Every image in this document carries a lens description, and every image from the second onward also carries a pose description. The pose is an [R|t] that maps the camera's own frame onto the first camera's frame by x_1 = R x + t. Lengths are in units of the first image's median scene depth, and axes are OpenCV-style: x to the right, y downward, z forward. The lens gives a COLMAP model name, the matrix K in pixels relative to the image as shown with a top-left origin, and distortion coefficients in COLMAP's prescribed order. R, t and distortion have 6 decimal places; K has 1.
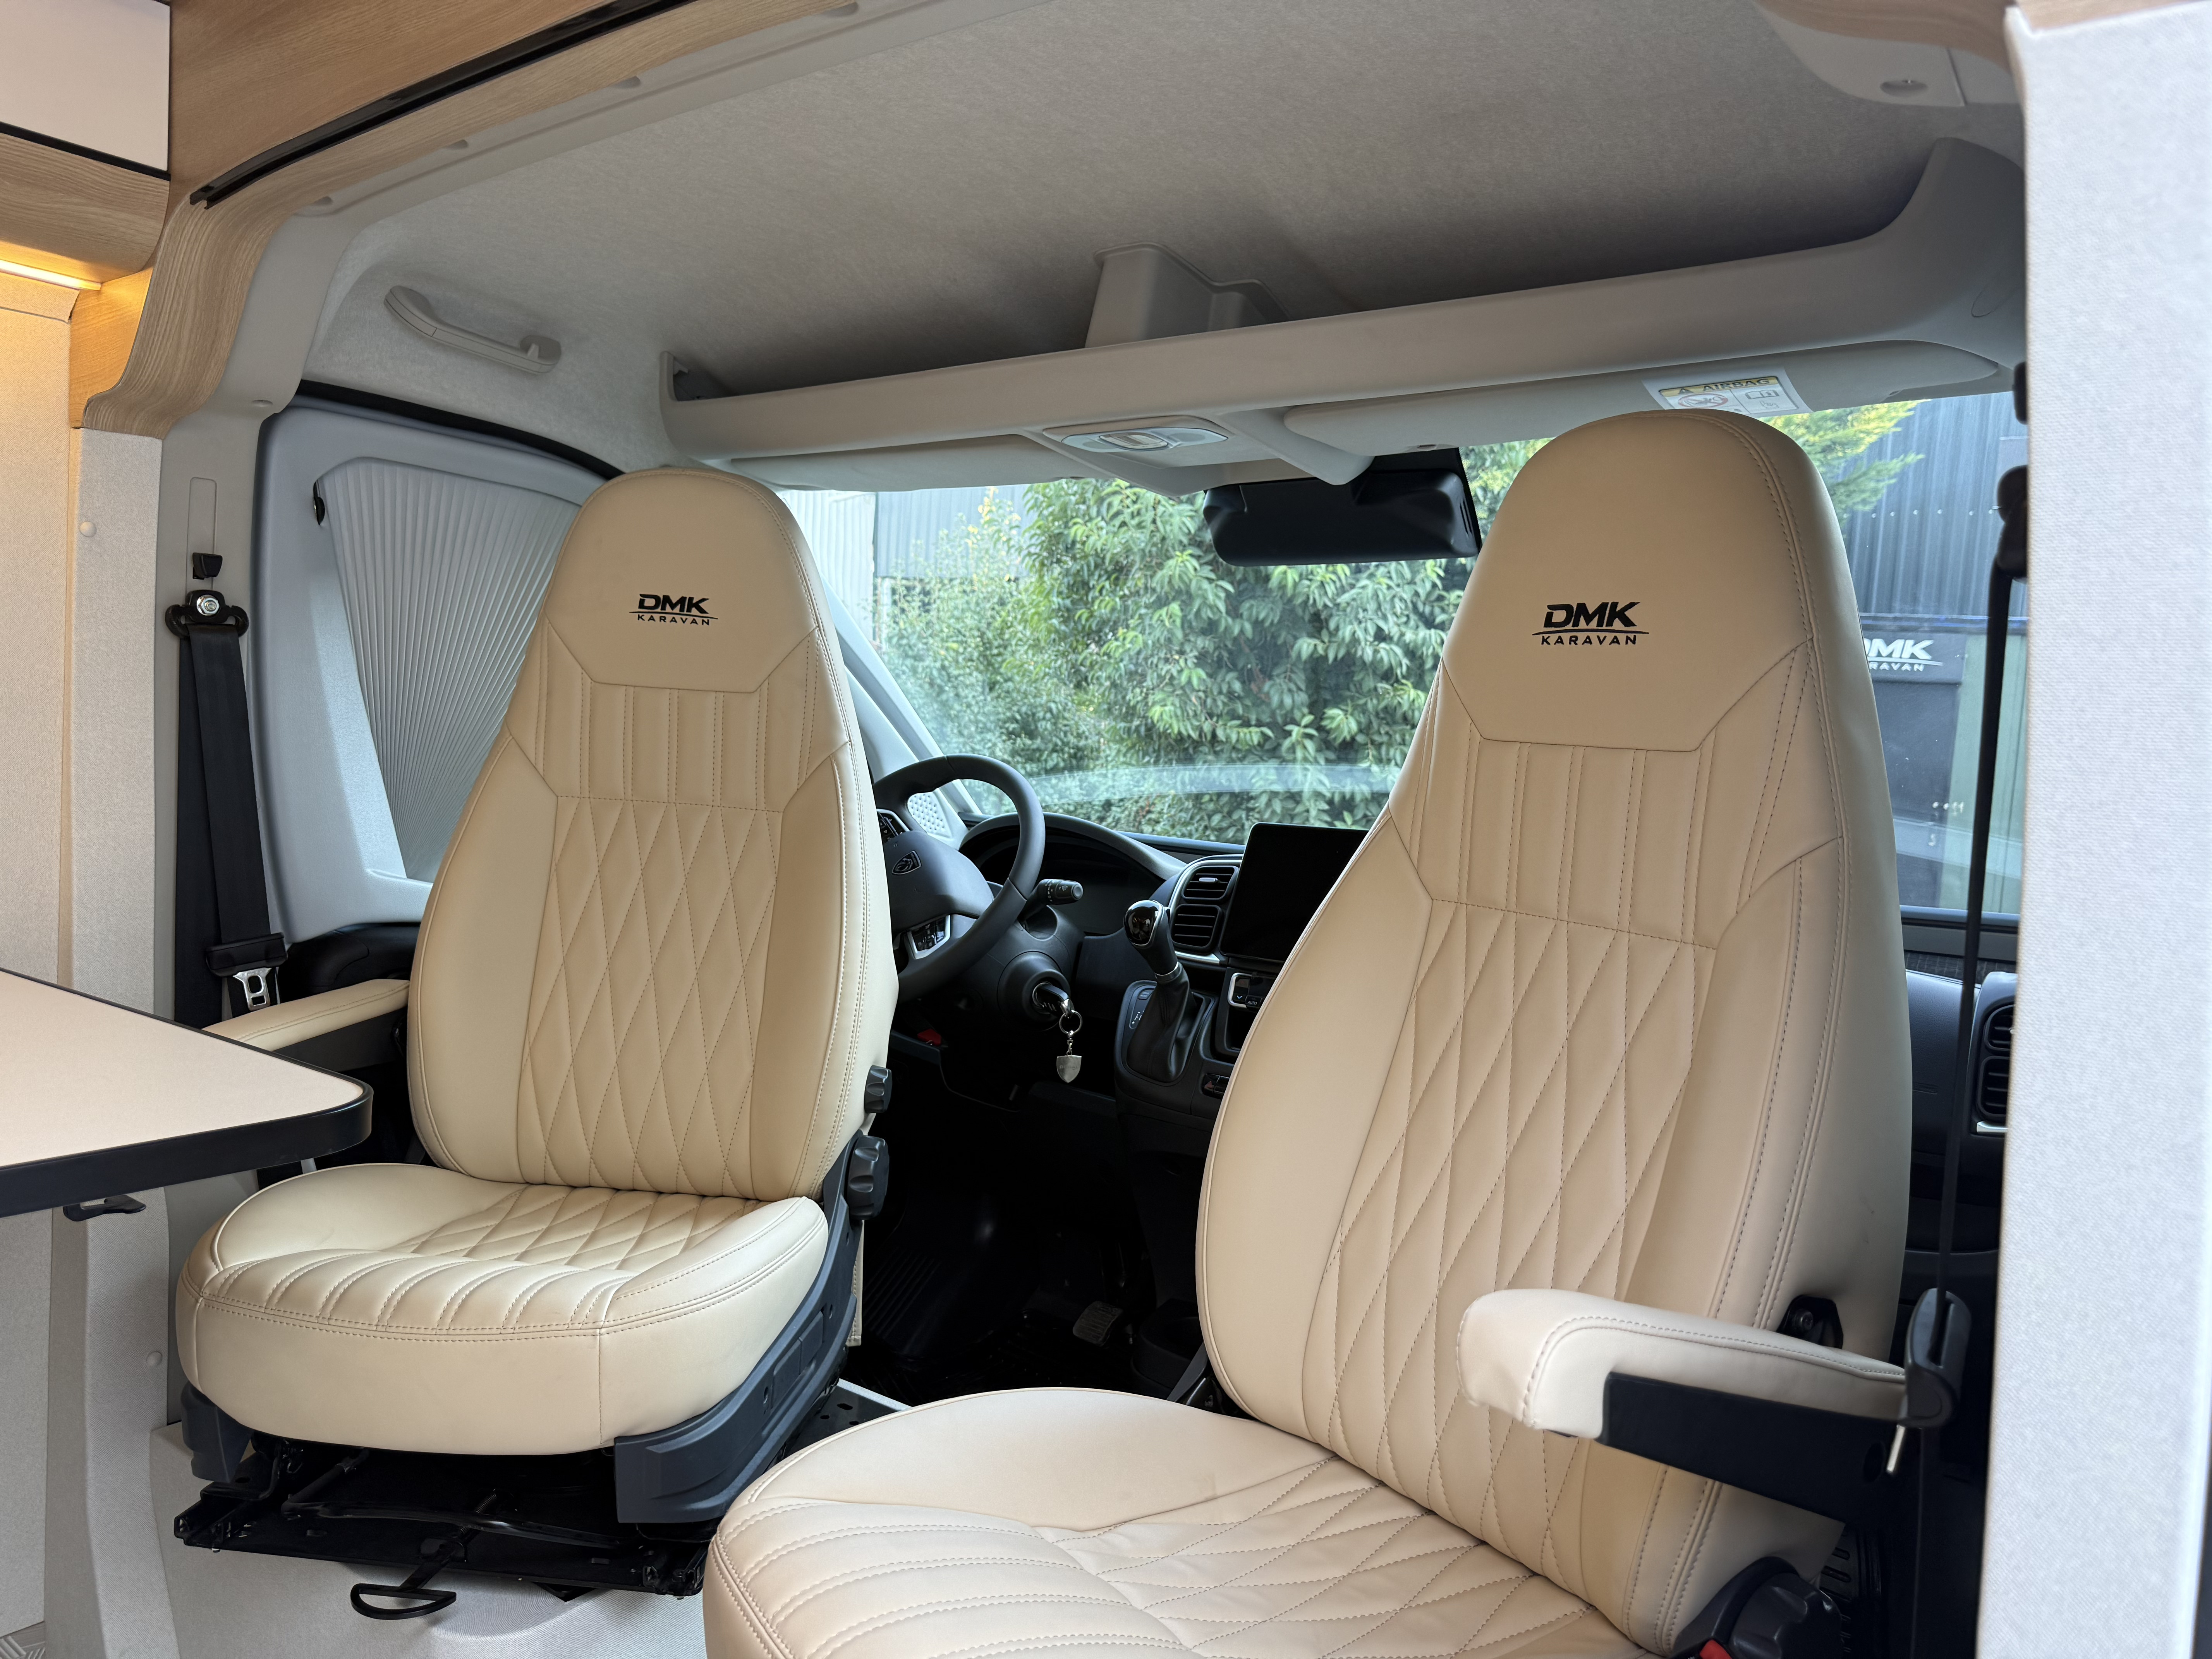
lens RADIAL K [[1566.9, 0, 1103.8], [0, 1566.9, 809.2], [0, 0, 1]] dist [0.059442, -0.082011]
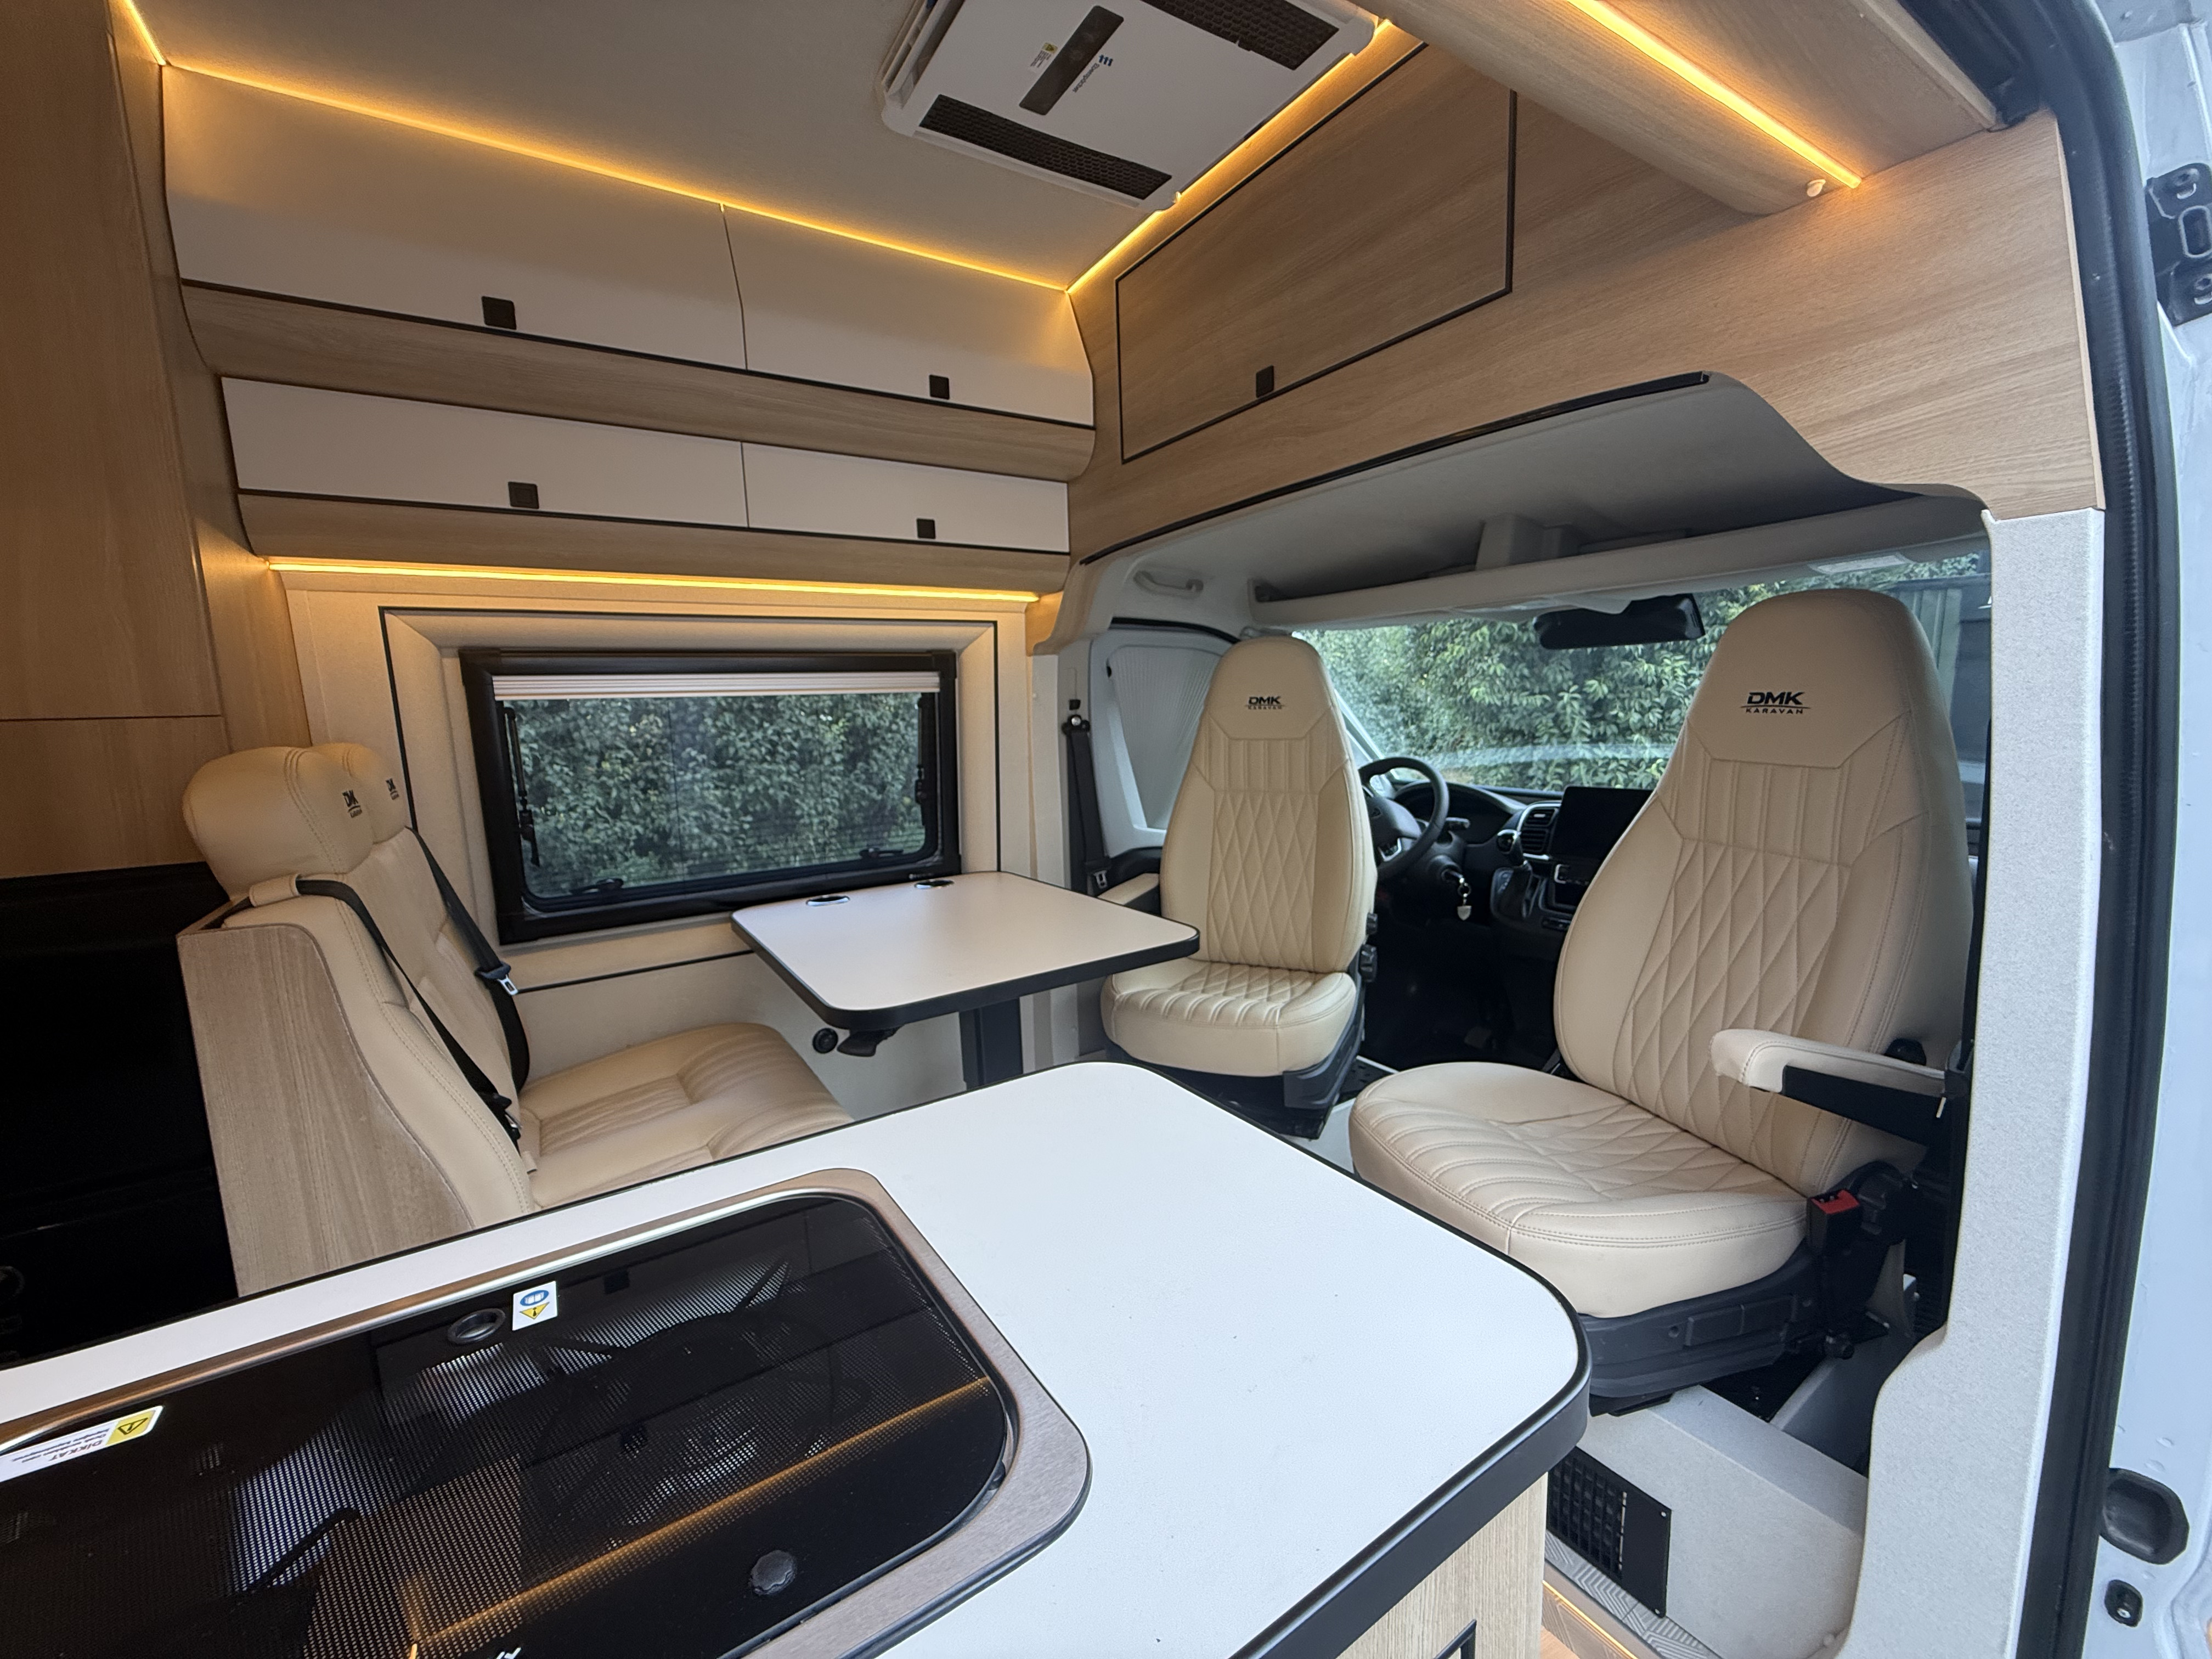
lens RADIAL K [[879.8, 0, 1099.9], [0, 879.8, 819.8], [0, 0, 1]] dist [0.000535, 0.000036]
pose [[0.935108, -0.032767, -0.352844, -0.069316], [0.060941, 0.995751, 0.069036, -0.069768], [0.349083, -0.086058, 0.933132, -0.238444]]
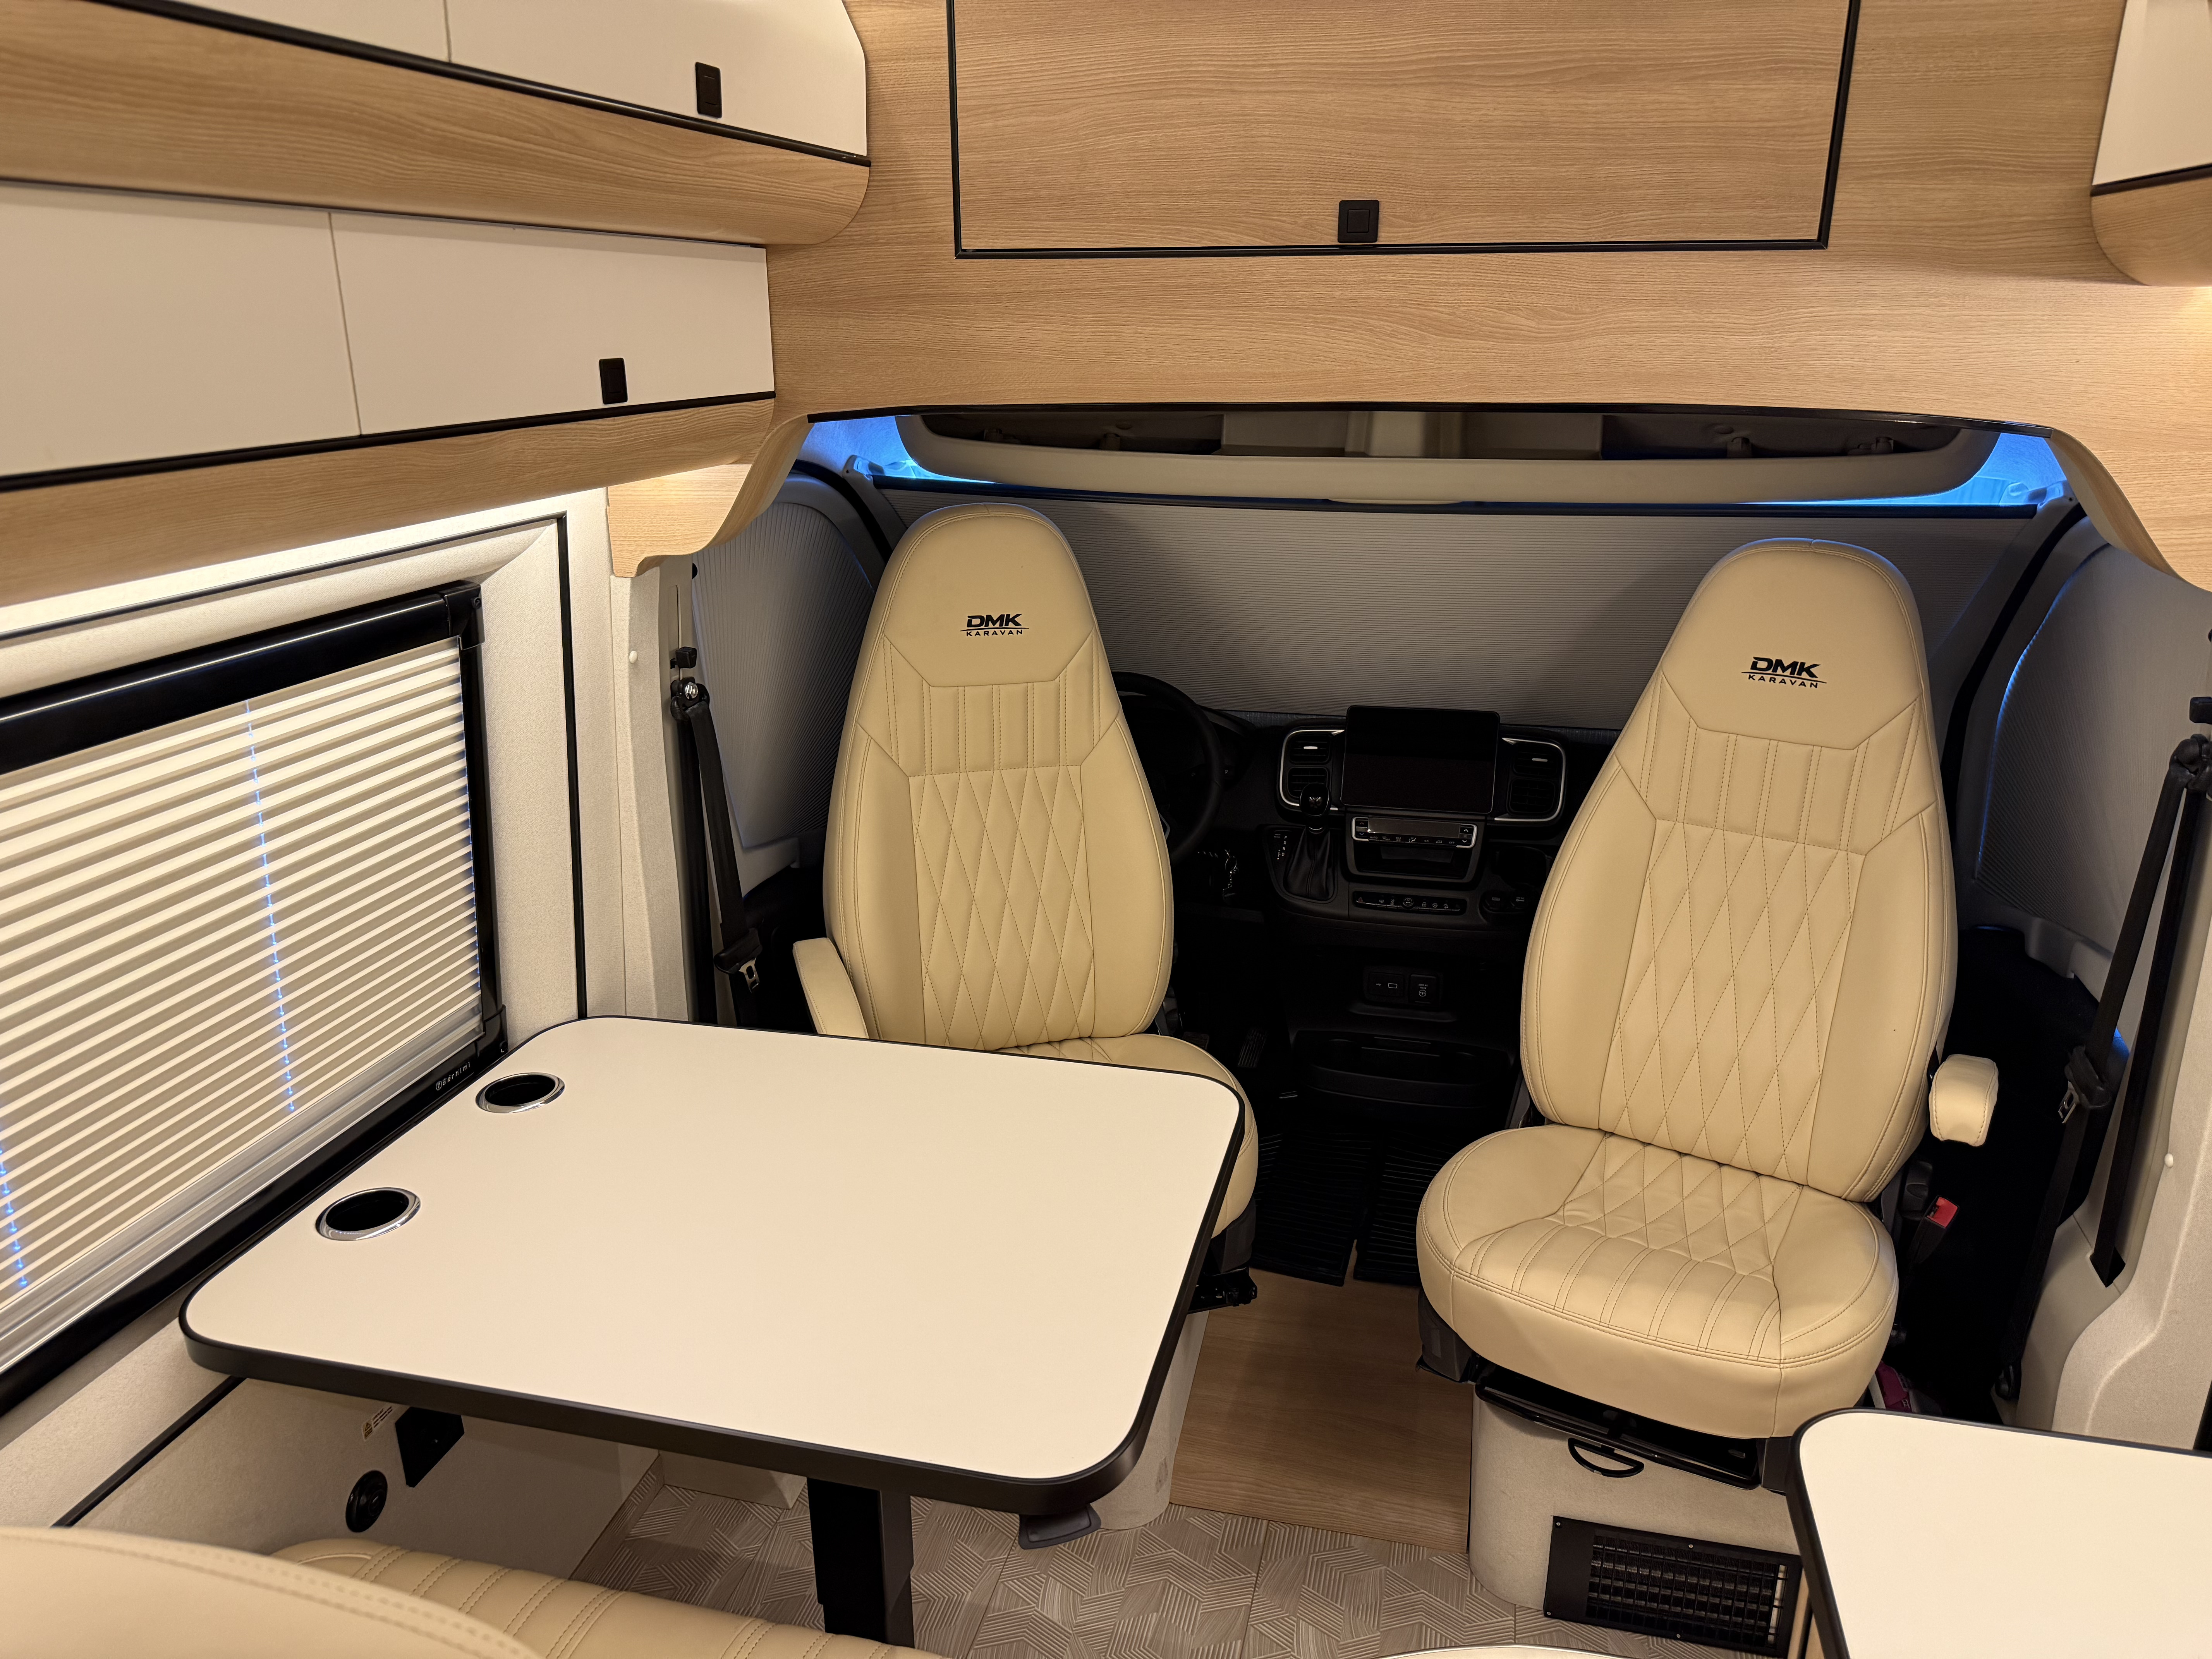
lens RADIAL K [[1566.9, 0, 1113.9], [0, 1566.9, 836.1], [0, 0, 1]] dist [0.059442, -0.082011]
pose [[0.922193, -0.167581, 0.348536, -0.706735], [0.065846, 0.956116, 0.285493, -0.344227], [-0.381084, -0.240330, 0.892758, -0.218046]]
